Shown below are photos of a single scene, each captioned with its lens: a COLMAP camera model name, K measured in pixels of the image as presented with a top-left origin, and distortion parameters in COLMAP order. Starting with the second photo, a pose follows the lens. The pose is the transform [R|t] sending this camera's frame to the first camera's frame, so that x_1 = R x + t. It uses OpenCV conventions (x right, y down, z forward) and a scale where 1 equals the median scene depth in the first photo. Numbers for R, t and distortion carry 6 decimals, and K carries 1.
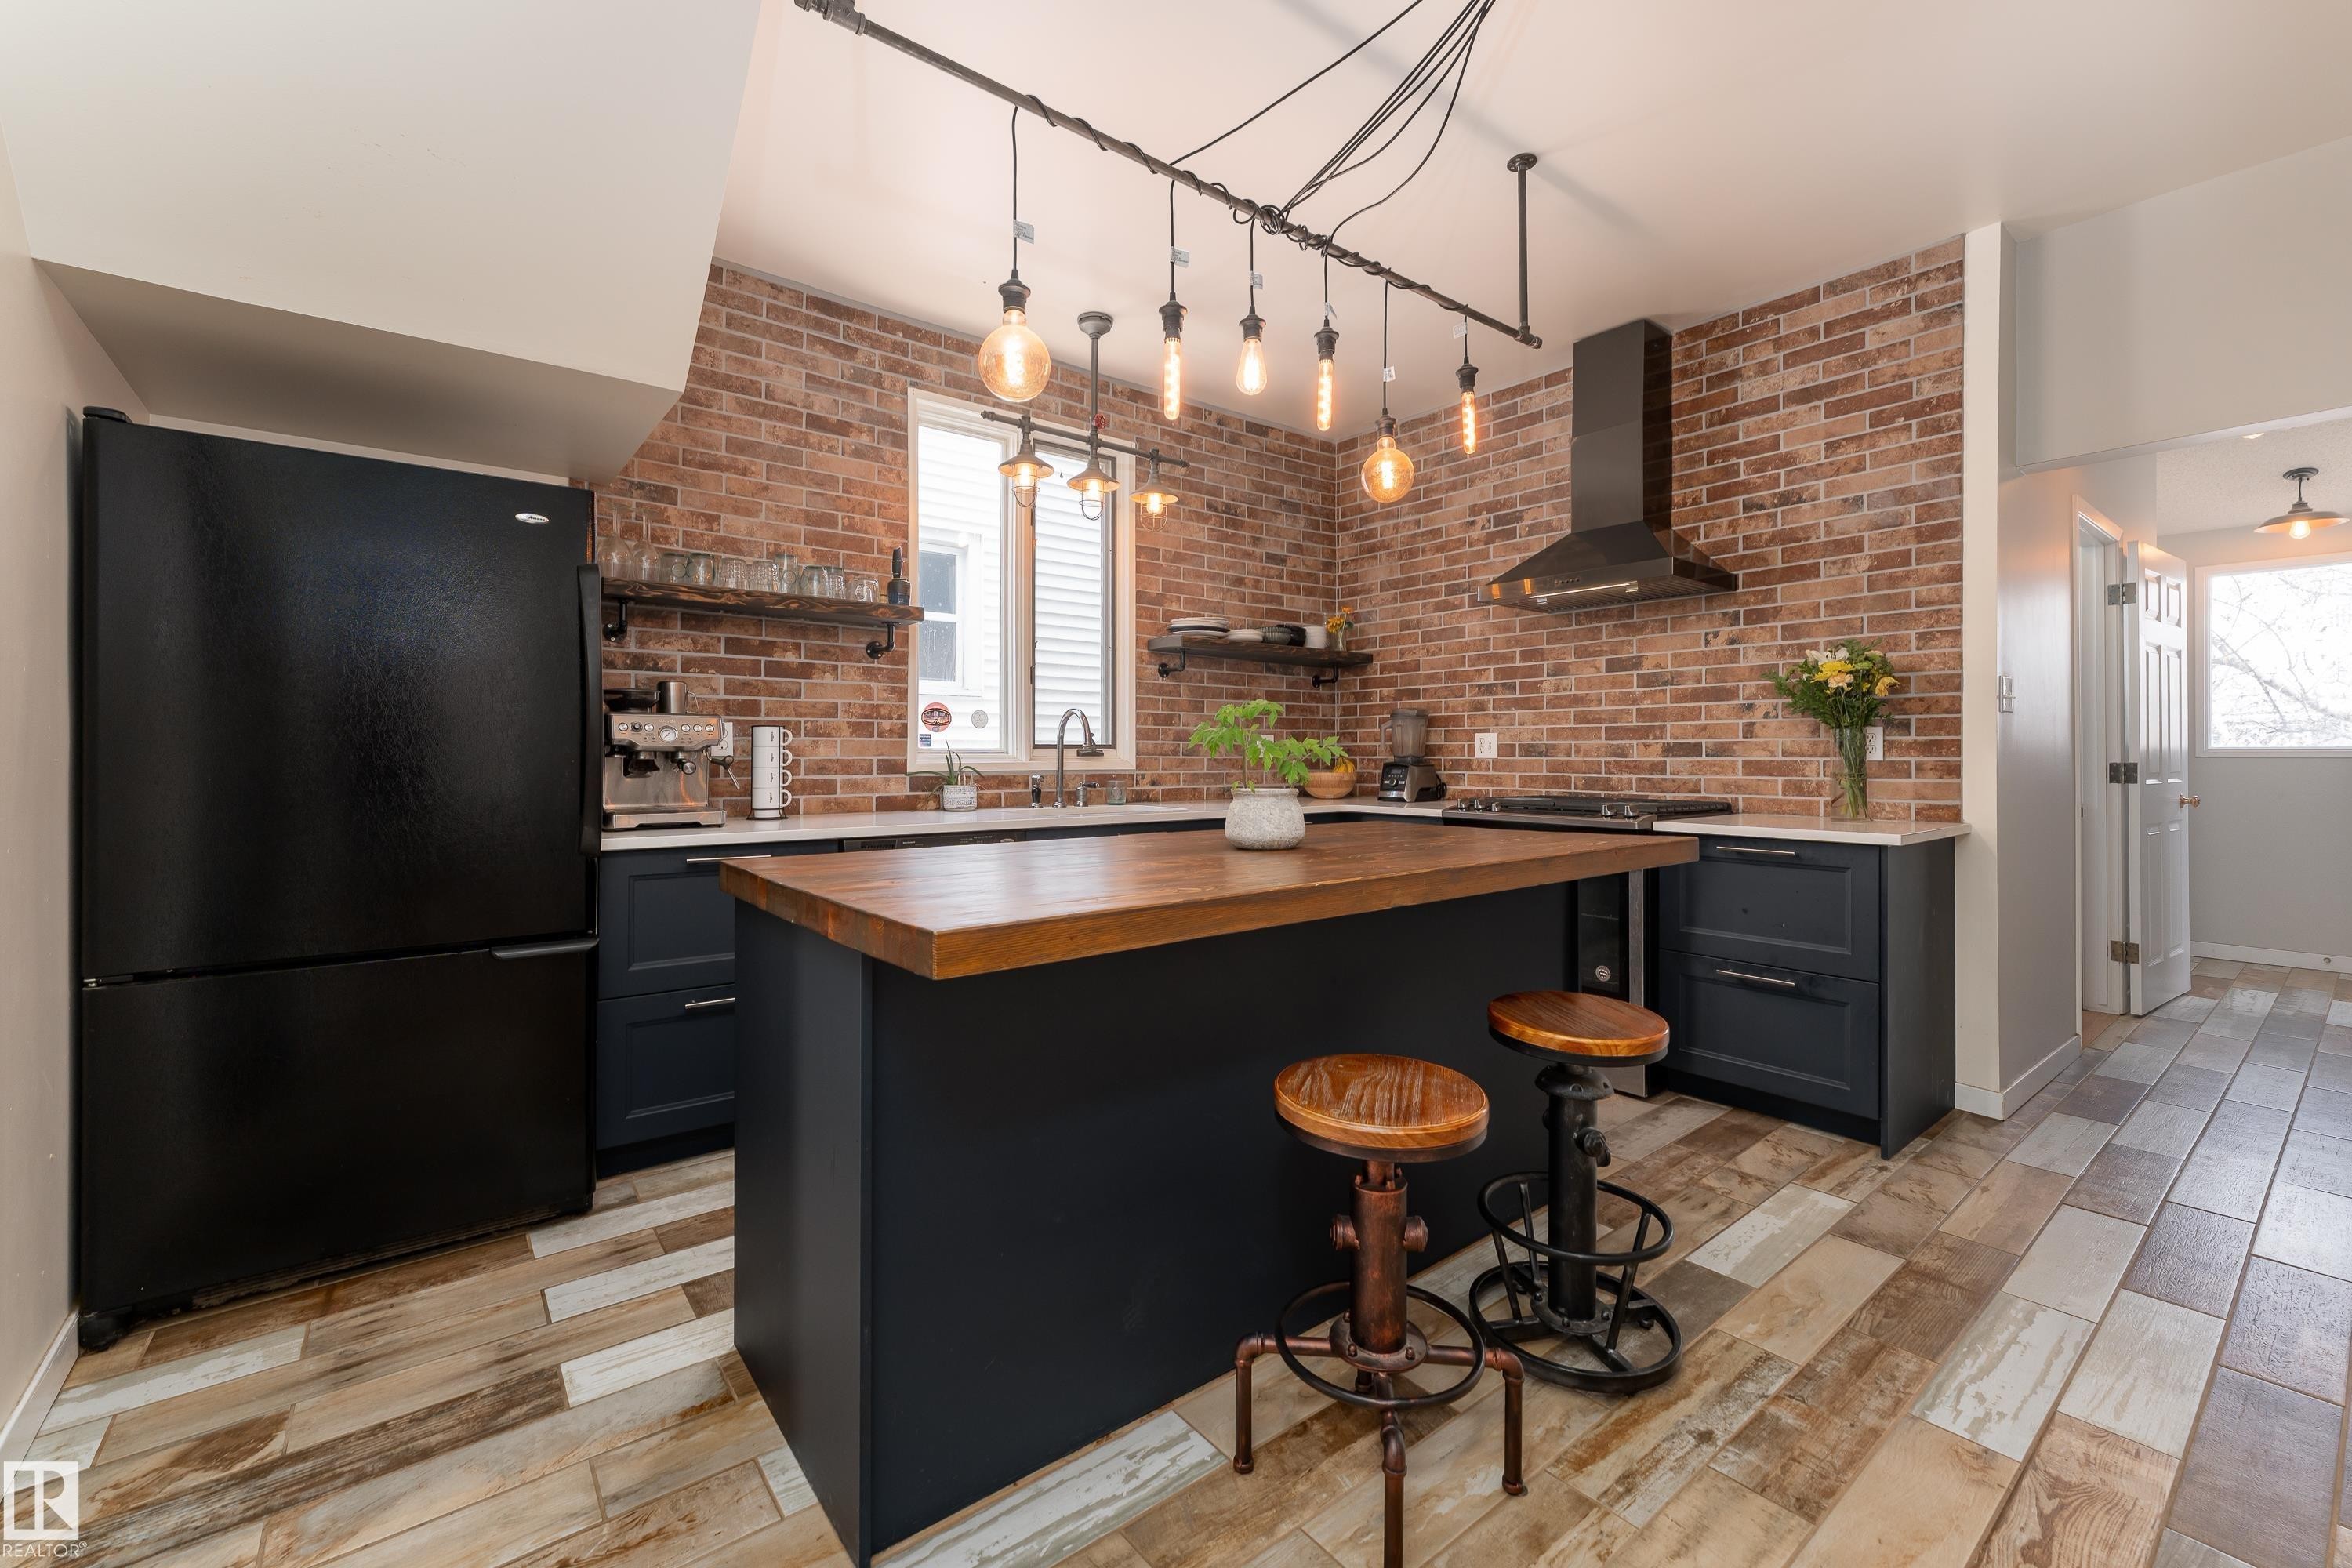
lens RADIAL K [[974.9, 0, 1179.6], [0, 974.9, 761.8], [0, 0, 1]] dist [0.000558, 0.000059]
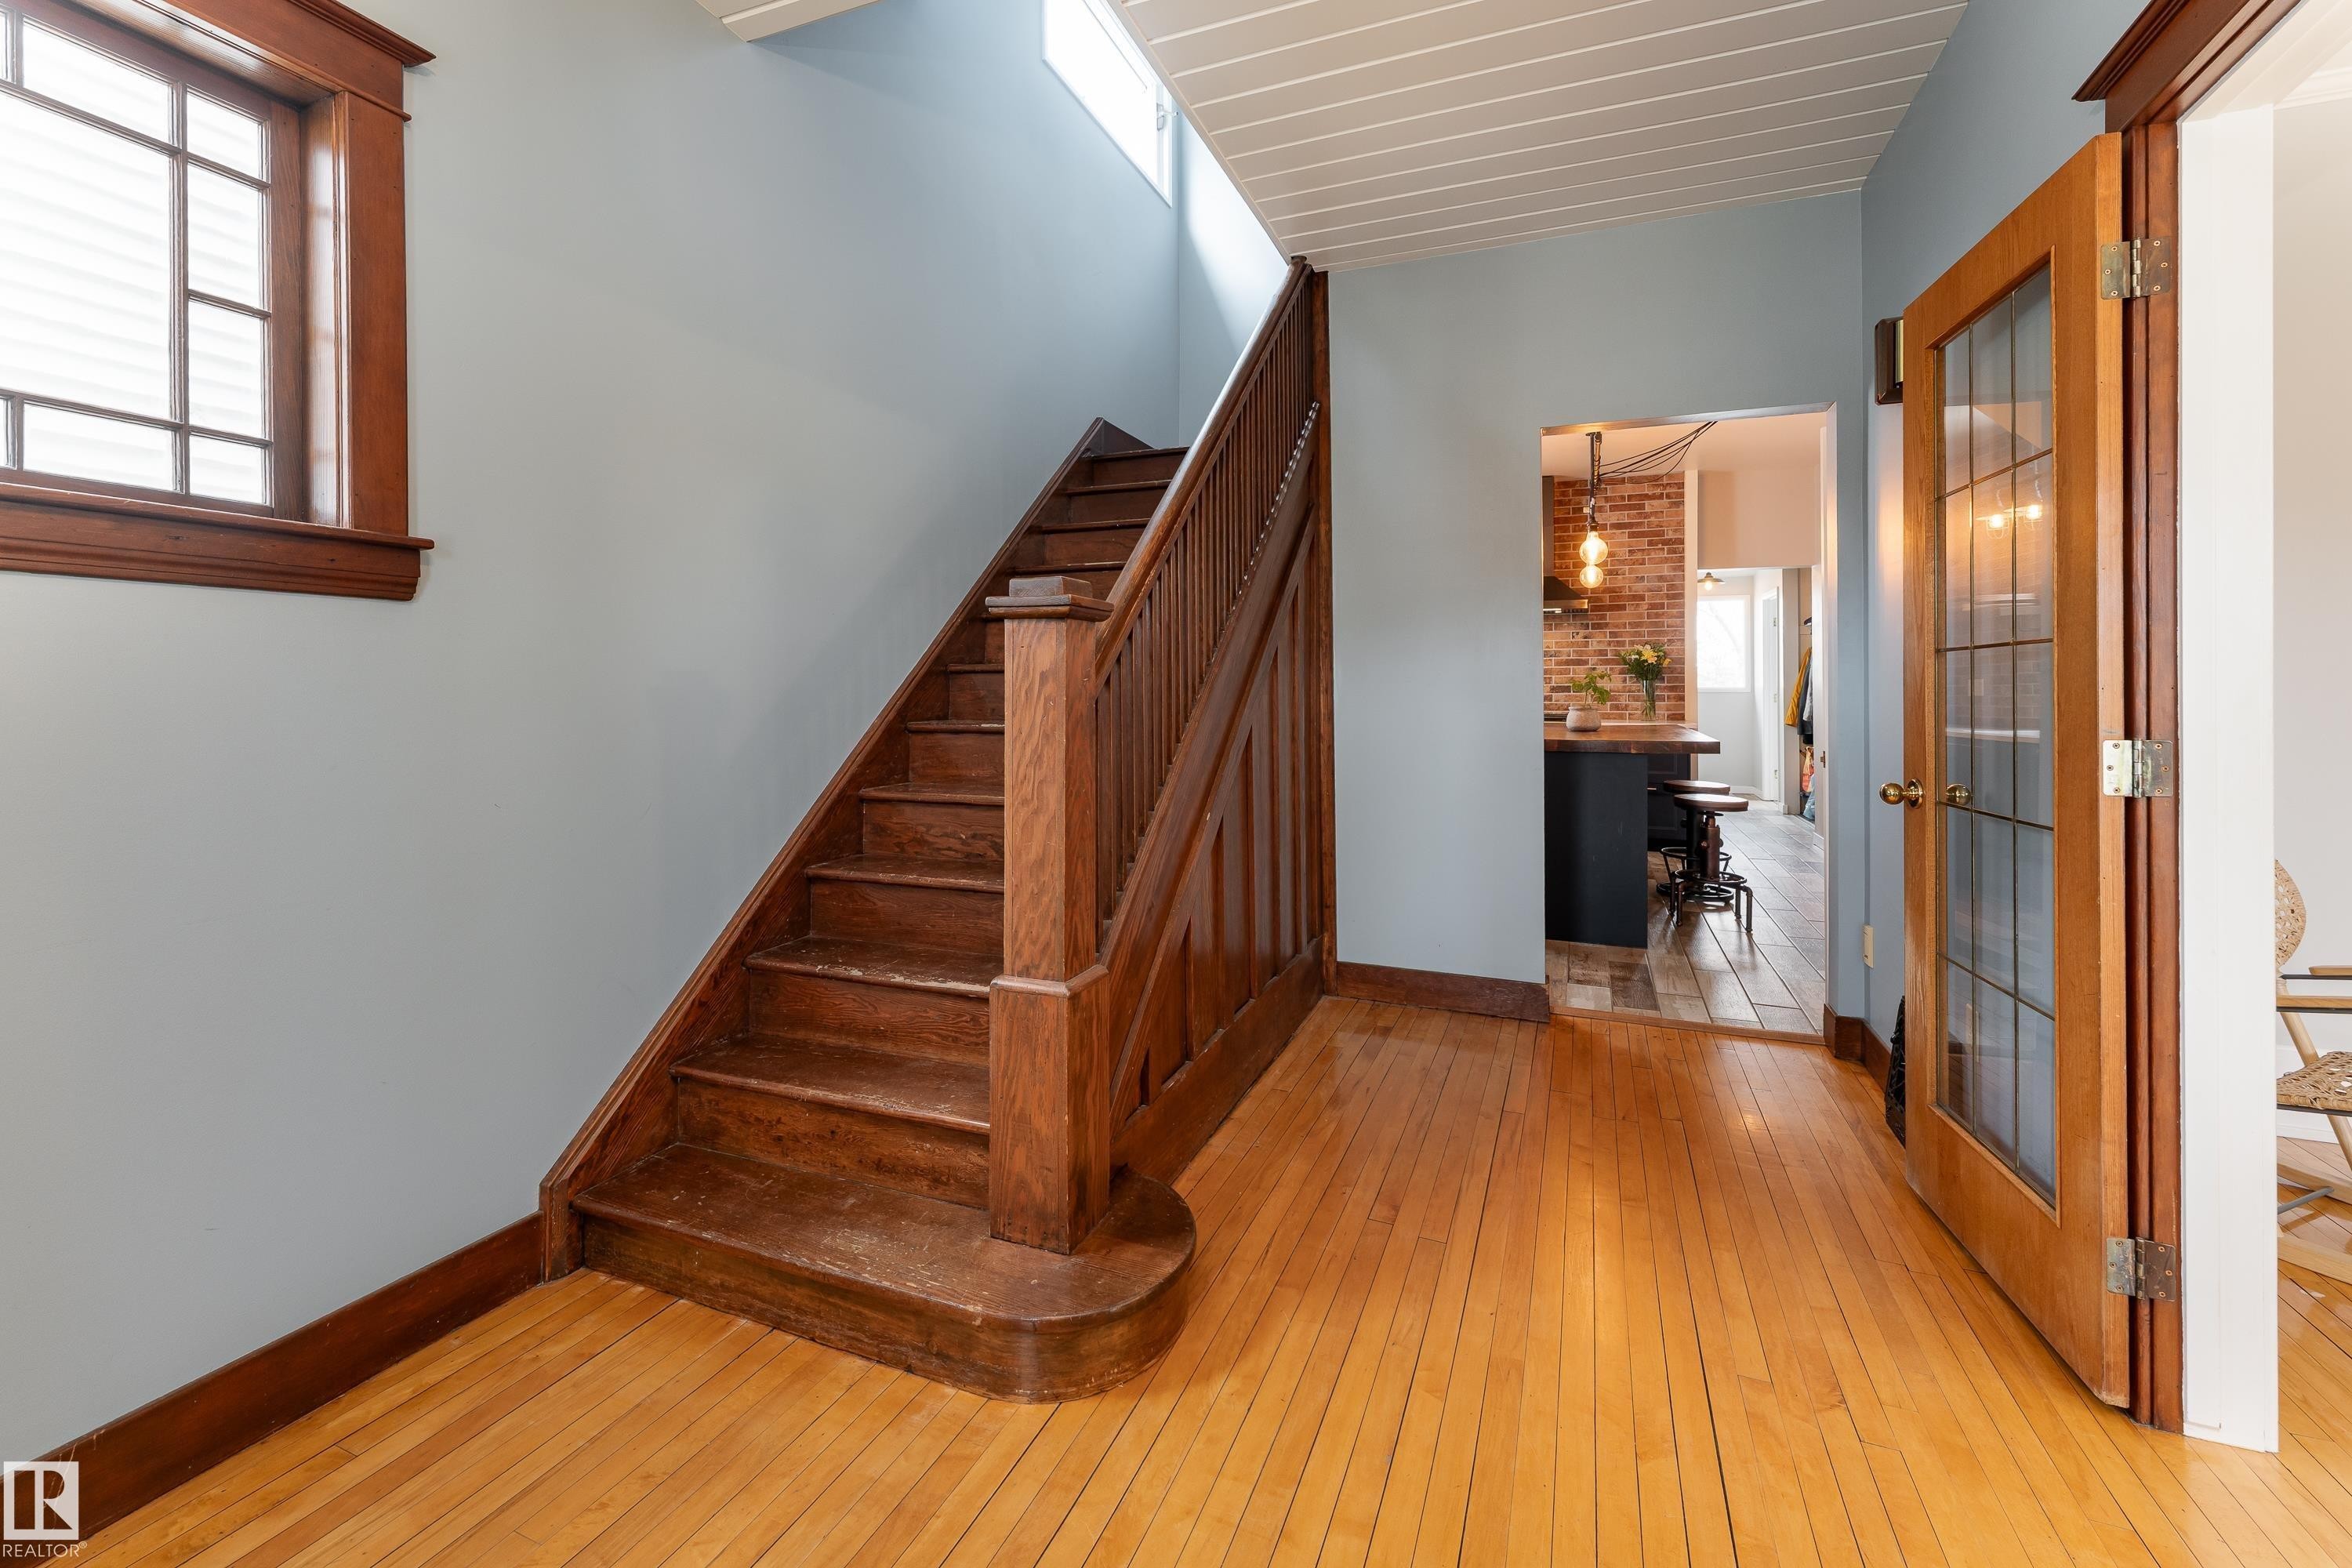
lens RADIAL K [[974.9, 0, 1184.2], [0, 974.9, 701.3], [0, 0, 1]] dist [0.000558, 0.000059]
pose [[0.871198, -0.005263, 0.490903, -1.327135], [0.002996, 0.999981, 0.005403, -0.000599], [-0.490922, -0.003237, 0.871198, -0.435341]]
